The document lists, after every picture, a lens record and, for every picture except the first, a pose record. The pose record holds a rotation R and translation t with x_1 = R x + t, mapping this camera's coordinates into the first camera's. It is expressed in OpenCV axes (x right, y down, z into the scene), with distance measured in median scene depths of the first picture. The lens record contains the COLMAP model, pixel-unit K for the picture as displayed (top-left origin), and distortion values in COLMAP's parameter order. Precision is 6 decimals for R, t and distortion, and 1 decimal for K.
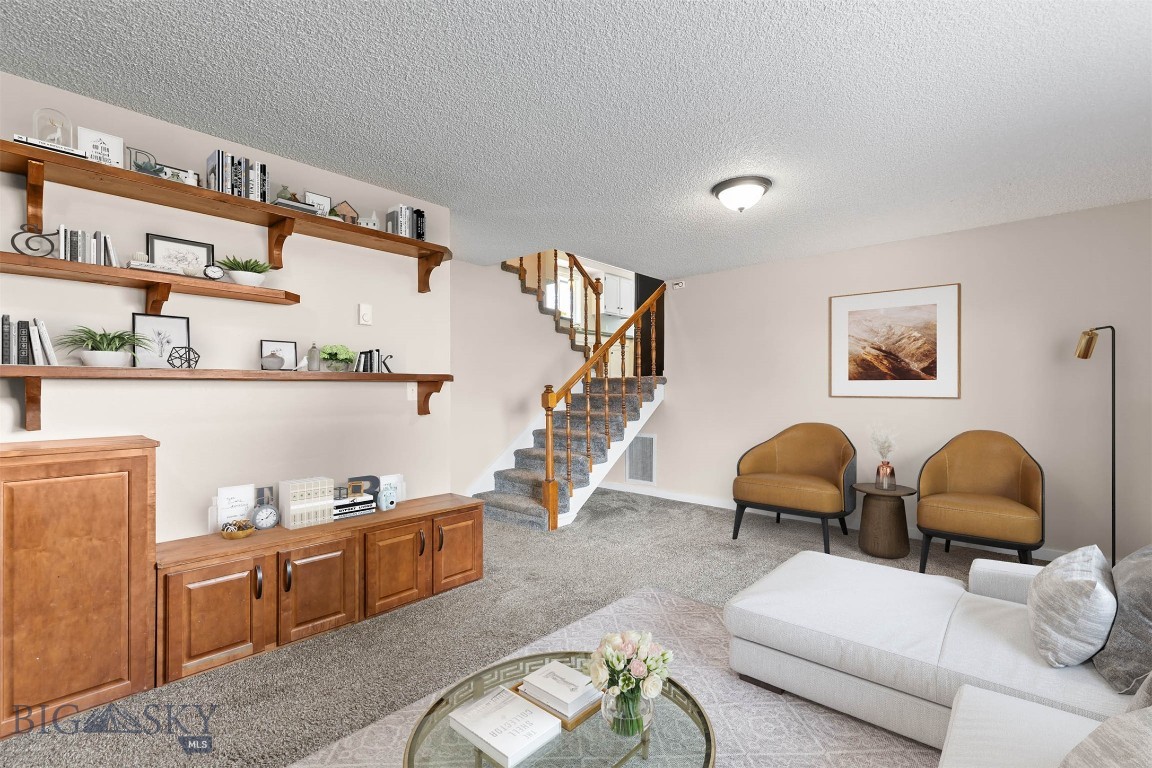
lens RADIAL K [[514.8, 0, 576.2], [0, 514.8, 388.2], [0, 0, 1]] dist [0.000945, -0.000136]
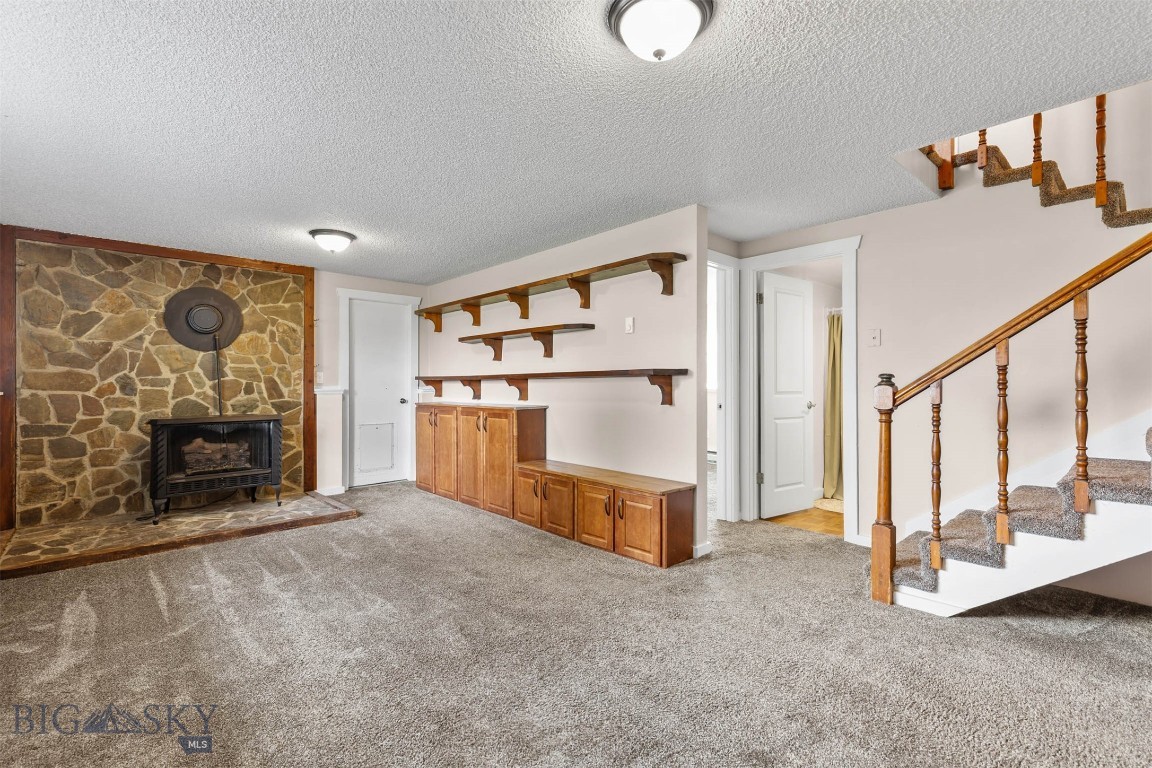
lens RADIAL K [[514.8, 0, 576.2], [0, 514.8, 388.2], [0, 0, 1]] dist [0.000945, -0.000136]
pose [[-0.102396, 0.004899, -0.994732, 0.907706], [0.004113, 0.999981, 0.004501, 0.010149], [0.994735, -0.003631, -0.102415, 1.013646]]
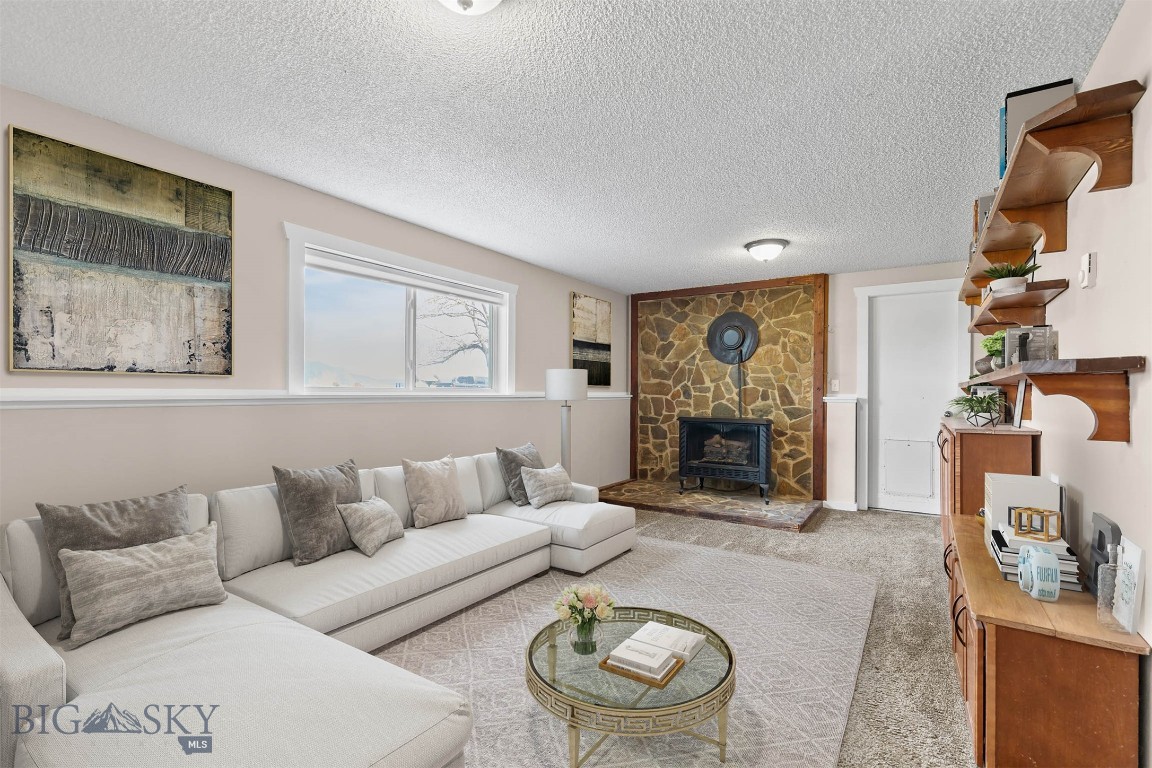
lens RADIAL K [[514.8, 0, 576.2], [0, 514.8, 388.2], [0, 0, 1]] dist [0.000945, -0.000136]
pose [[-0.989930, -0.012025, -0.141048, 0.298742], [-0.010951, 0.999905, -0.008391, 0.011394], [0.141135, -0.006762, -0.989967, 1.545629]]
